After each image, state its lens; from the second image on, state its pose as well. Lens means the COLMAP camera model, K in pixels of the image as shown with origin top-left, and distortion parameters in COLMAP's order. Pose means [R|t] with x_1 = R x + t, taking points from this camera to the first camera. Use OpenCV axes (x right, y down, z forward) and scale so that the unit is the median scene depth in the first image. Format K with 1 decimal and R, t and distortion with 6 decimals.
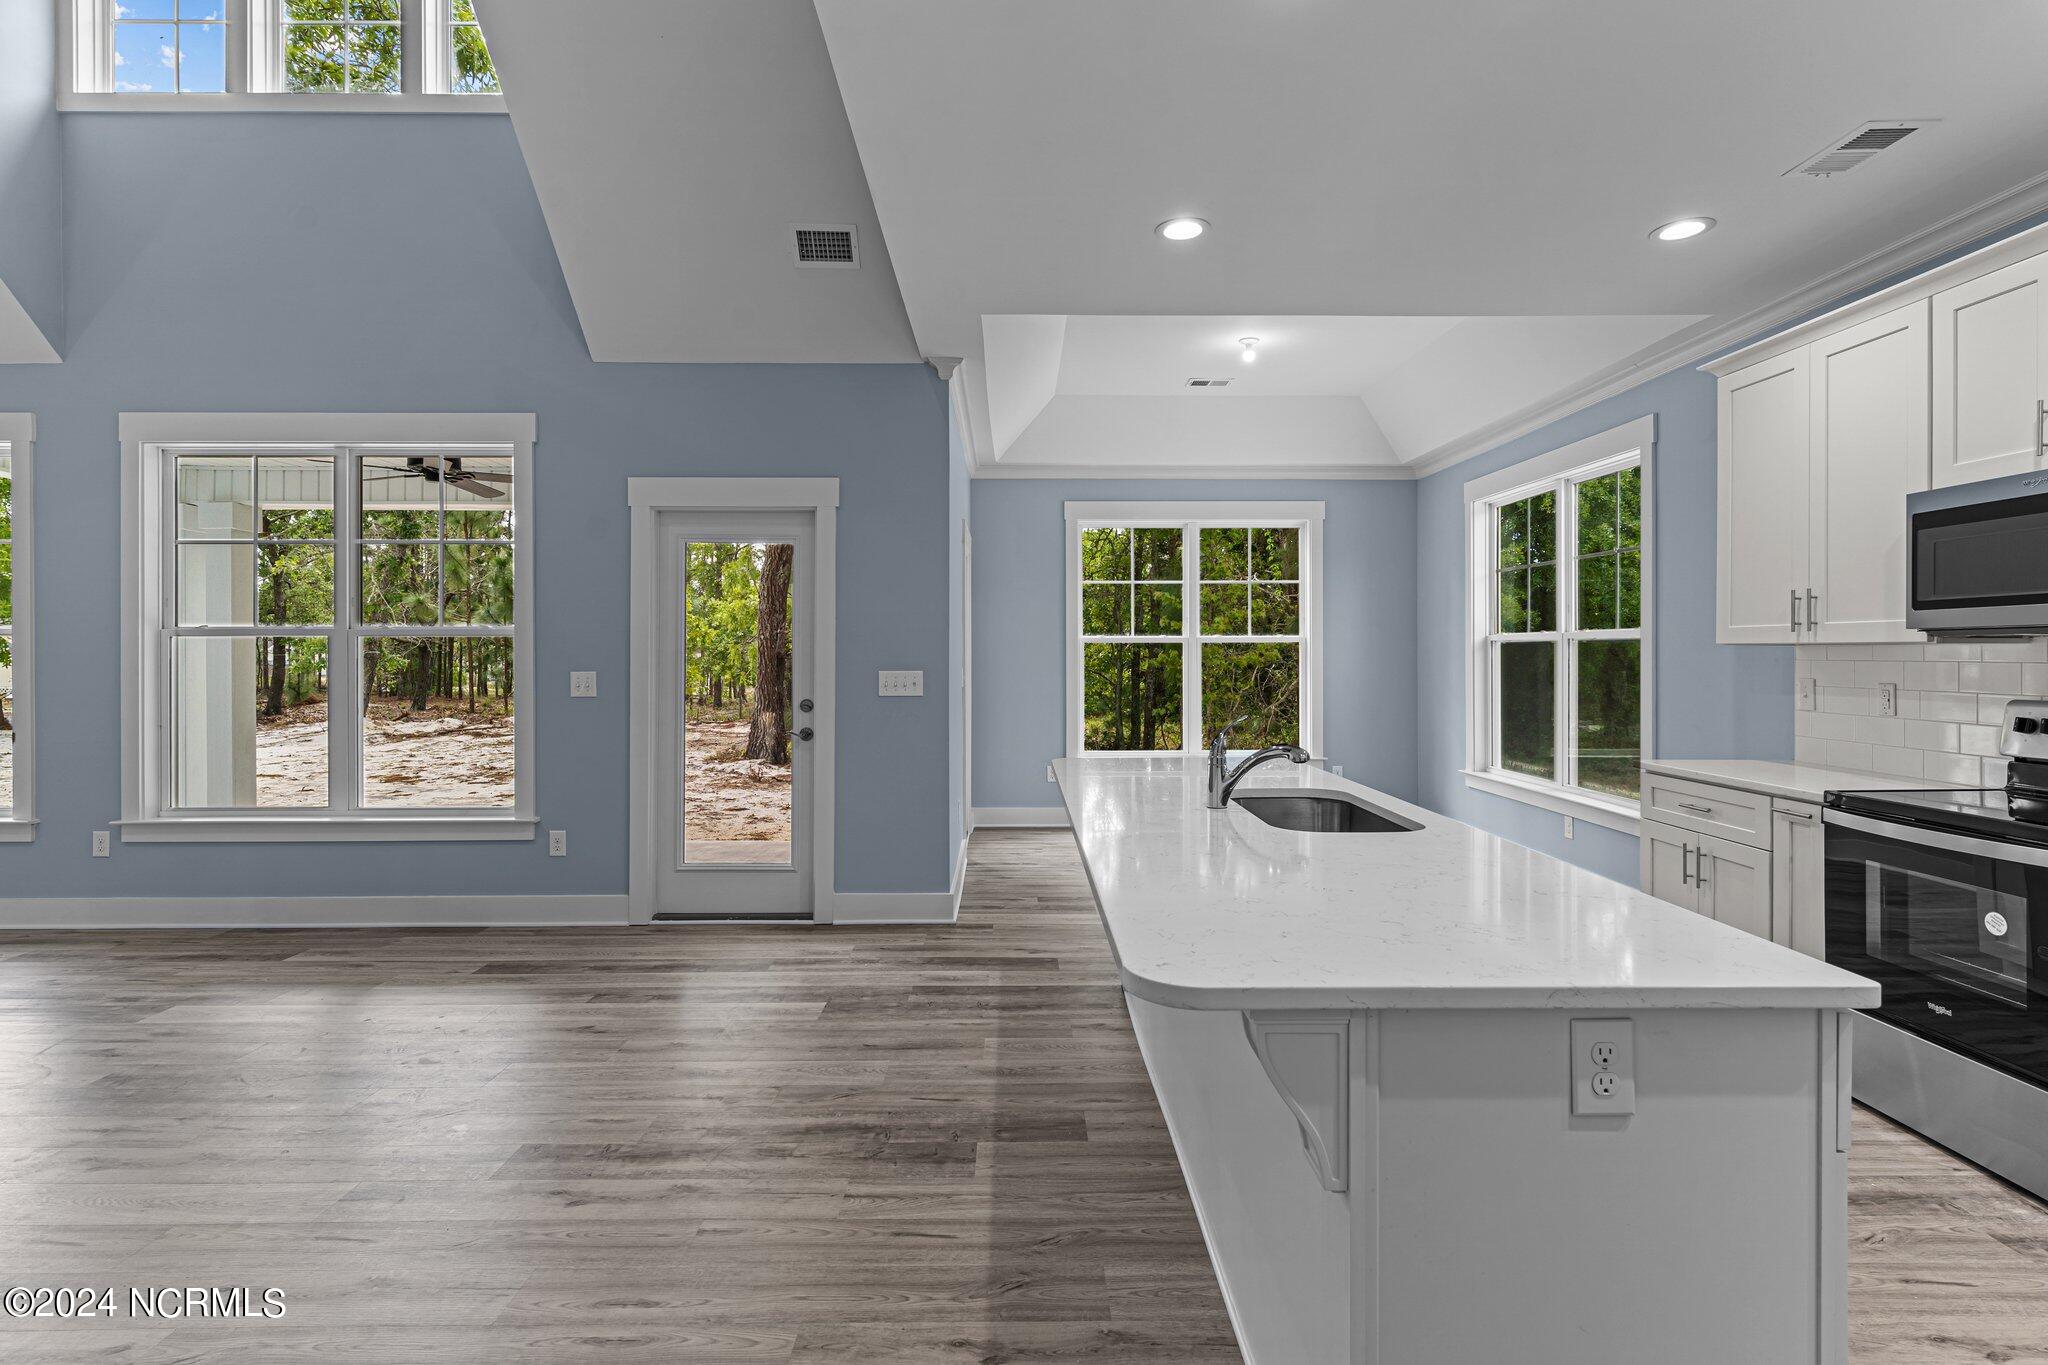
lens RADIAL K [[981.4, 0, 1022.7], [0, 981.4, 653.4], [0, 0, 1]] dist [0.002493, -0.000399]
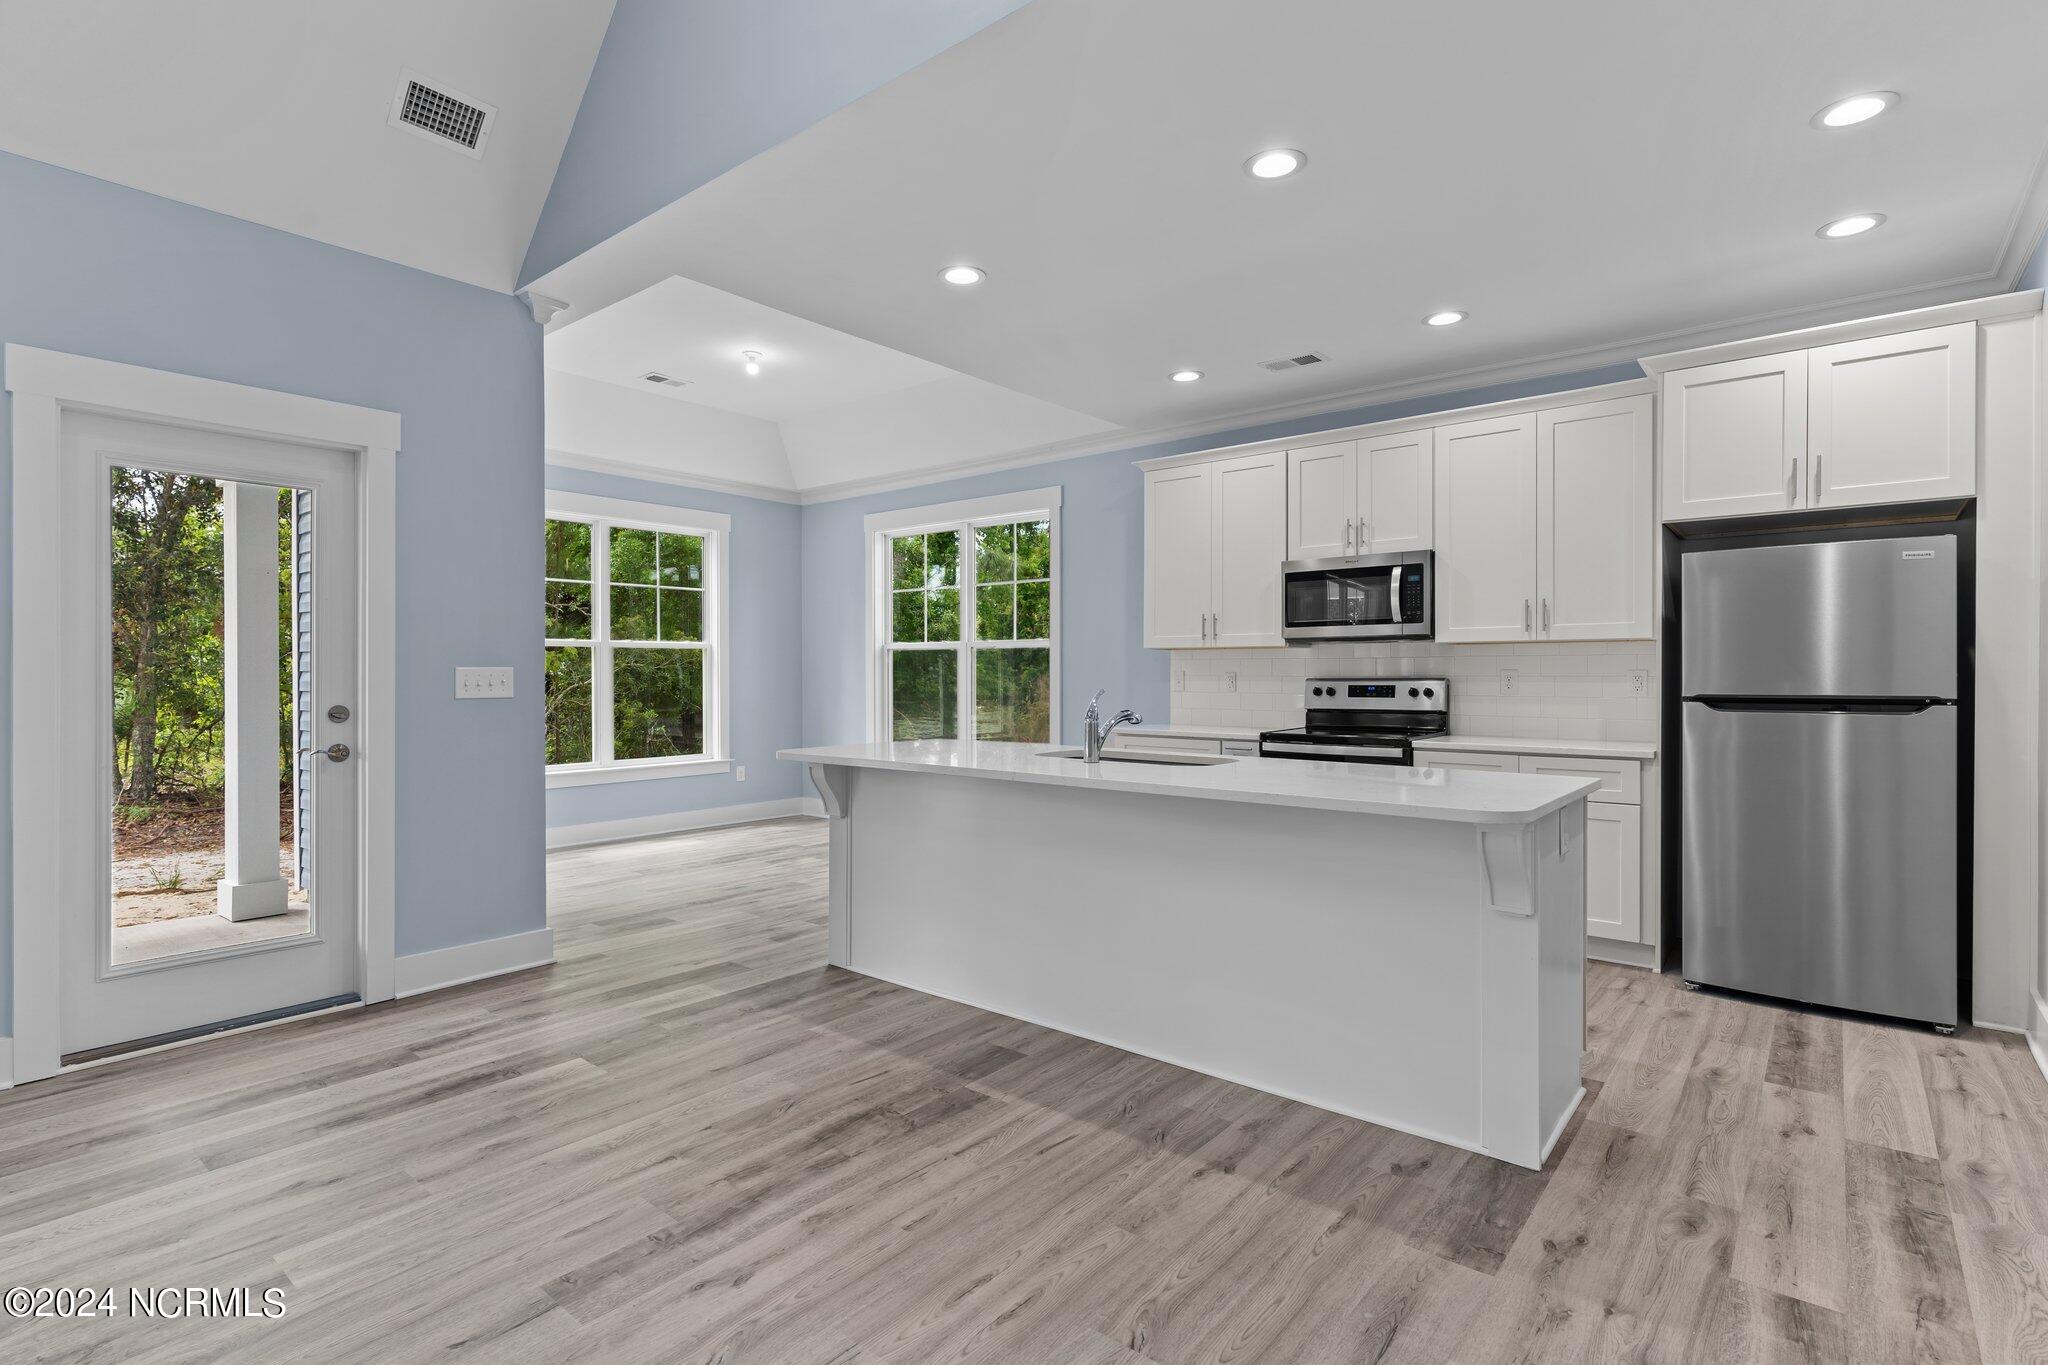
lens RADIAL K [[981.4, 0, 1014.7], [0, 981.4, 675.6], [0, 0, 1]] dist [0.002493, -0.000399]
pose [[0.649423, -0.001482, 0.760426, -0.488586], [0.000063, 0.999998, 0.001896, 0.025119], [-0.760427, -0.001183, 0.649422, 0.149940]]
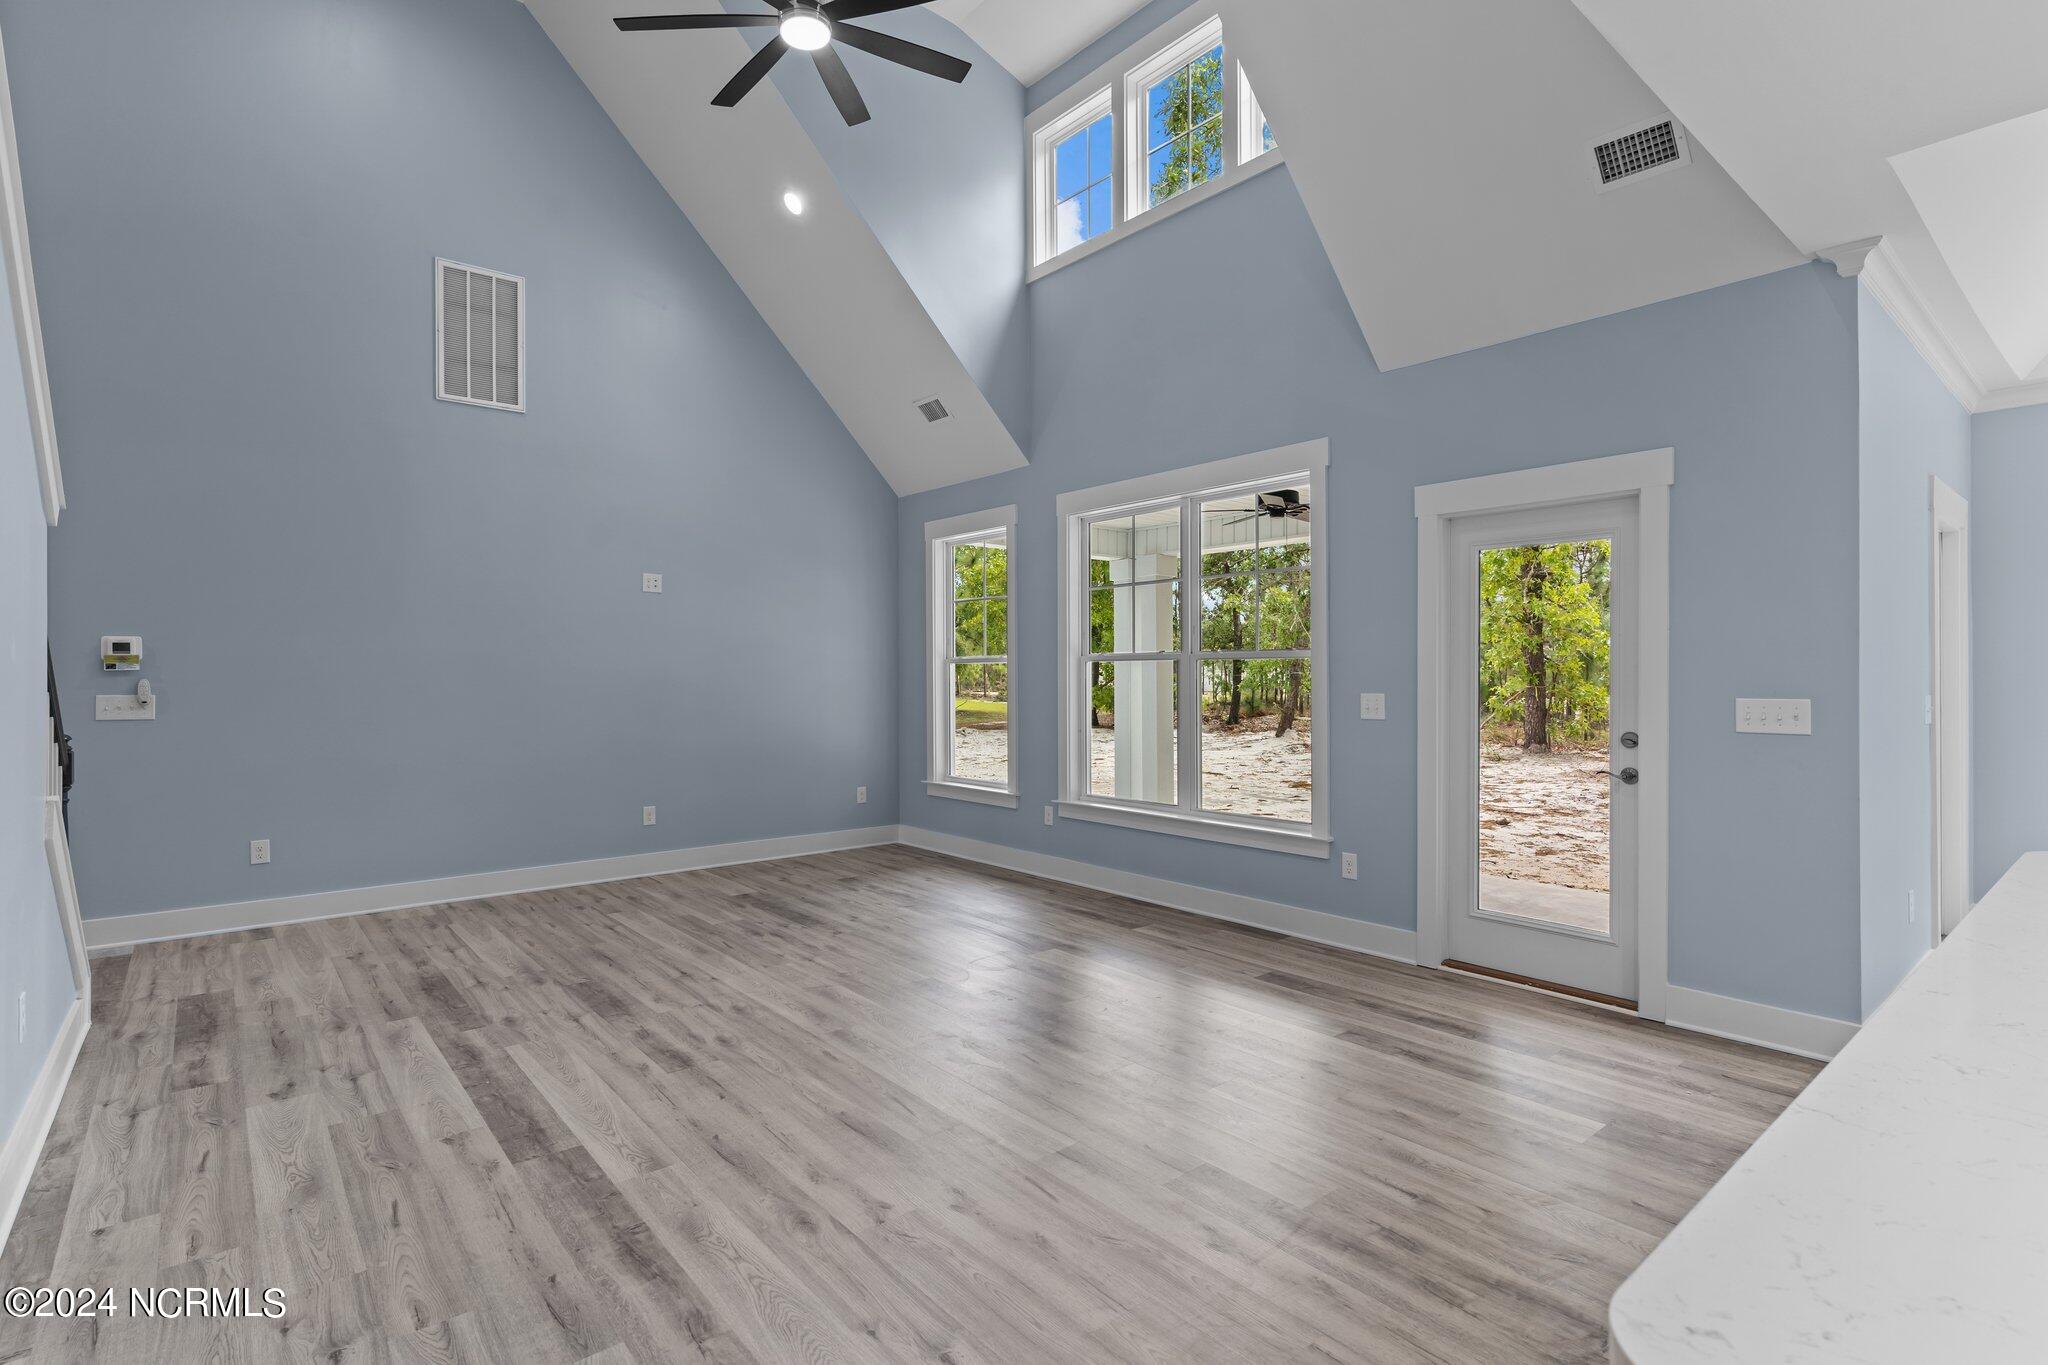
lens RADIAL K [[981.4, 0, 1031.1], [0, 981.4, 671.7], [0, 0, 1]] dist [0.002493, -0.000399]
pose [[0.638867, -0.003089, -0.769311, 0.089350], [0.002057, 0.999995, -0.002307, -0.001300], [0.769315, -0.000109, 0.638870, 0.127911]]
